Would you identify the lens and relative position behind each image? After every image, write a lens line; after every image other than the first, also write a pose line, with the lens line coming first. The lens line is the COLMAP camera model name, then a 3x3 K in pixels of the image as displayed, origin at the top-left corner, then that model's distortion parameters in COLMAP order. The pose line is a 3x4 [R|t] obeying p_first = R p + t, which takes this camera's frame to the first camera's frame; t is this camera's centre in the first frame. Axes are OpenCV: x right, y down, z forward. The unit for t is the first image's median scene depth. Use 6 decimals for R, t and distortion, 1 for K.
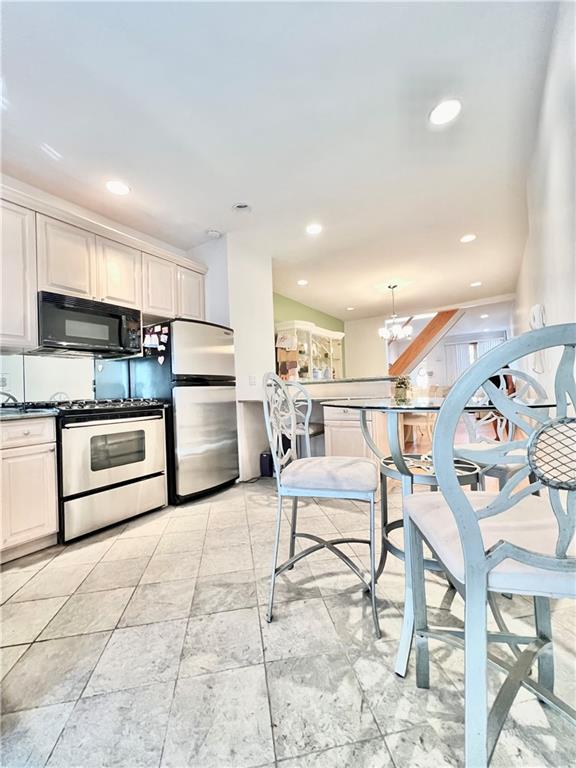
lens RADIAL K [[309.8, 0, 288.0], [0, 309.8, 384.0], [0, 0, 1]] dist [-0.001292, -0.000177]
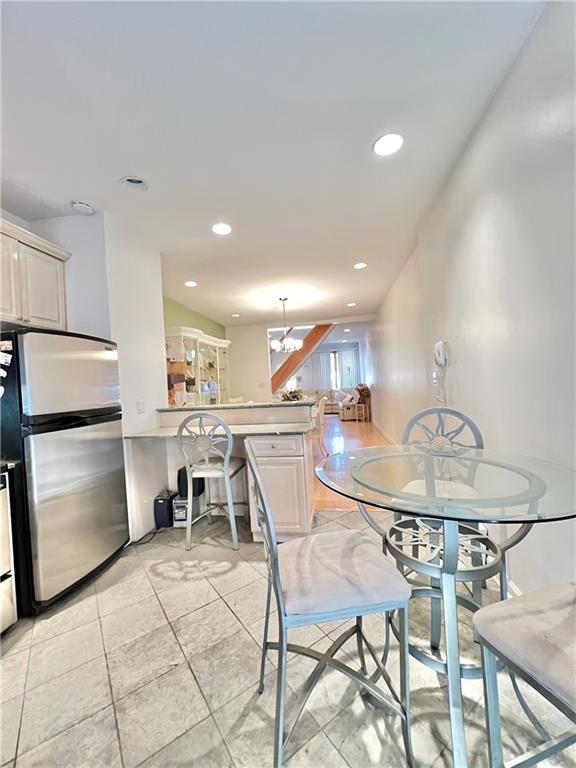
lens RADIAL K [[308.8, 0, 288.0], [0, 308.8, 384.0], [0, 0, 1]] dist [0.000559, -0.000168]
pose [[0.902296, -0.015039, 0.430855, -0.127567], [0.012074, 0.999881, 0.009614, -0.080565], [-0.430948, -0.003472, 0.902370, 0.155541]]
